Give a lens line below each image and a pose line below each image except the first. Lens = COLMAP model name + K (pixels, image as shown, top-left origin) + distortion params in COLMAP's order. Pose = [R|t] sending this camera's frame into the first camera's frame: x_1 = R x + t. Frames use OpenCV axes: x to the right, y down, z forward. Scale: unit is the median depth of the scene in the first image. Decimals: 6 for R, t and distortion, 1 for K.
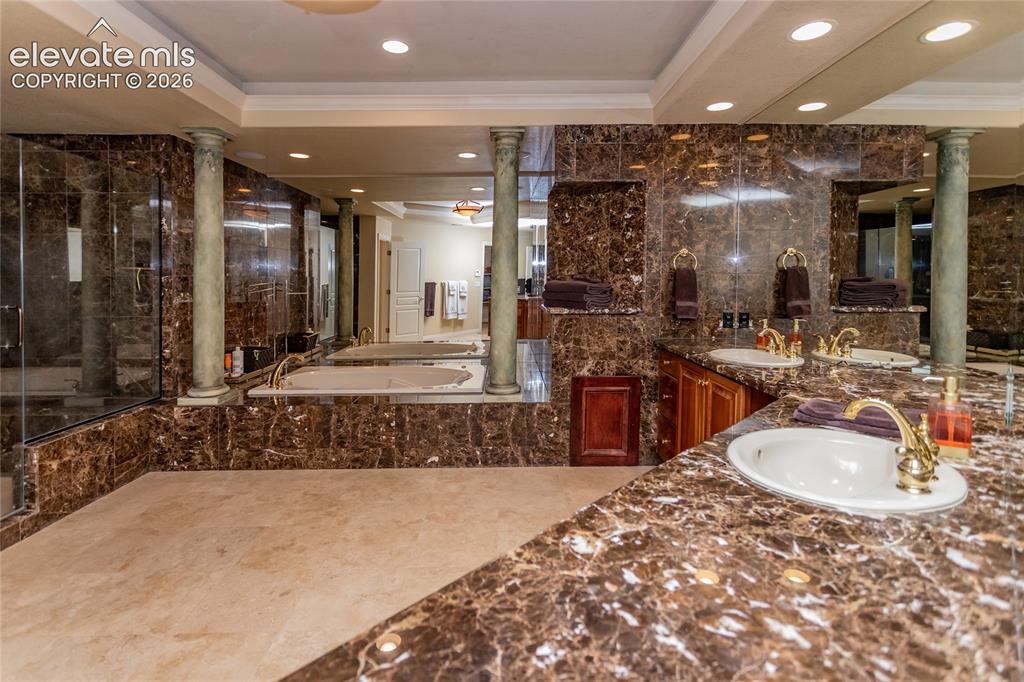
lens RADIAL K [[486.6, 0, 513.2], [0, 486.6, 340.6], [0, 0, 1]] dist [-0.000938, 0.001091]
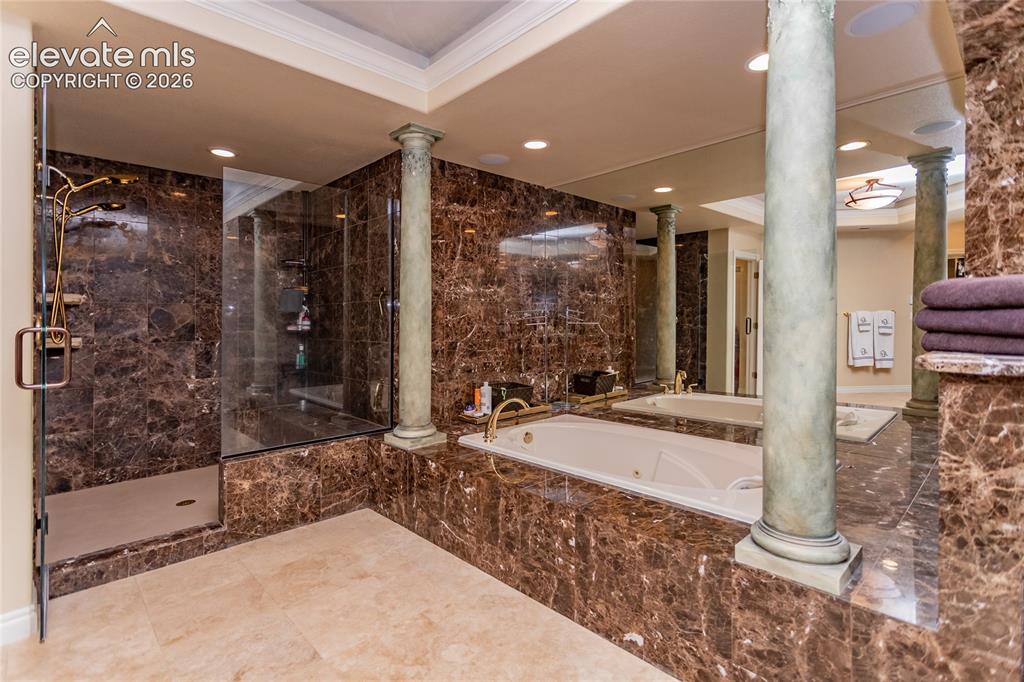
lens RADIAL K [[486.6, 0, 509.2], [0, 486.6, 325.1], [0, 0, 1]] dist [-0.000938, 0.001091]
pose [[0.677856, 0.006001, -0.735170, 0.124799], [-0.085871, 0.993769, -0.071064, -0.036770], [0.730163, 0.111301, 0.674147, 0.537814]]
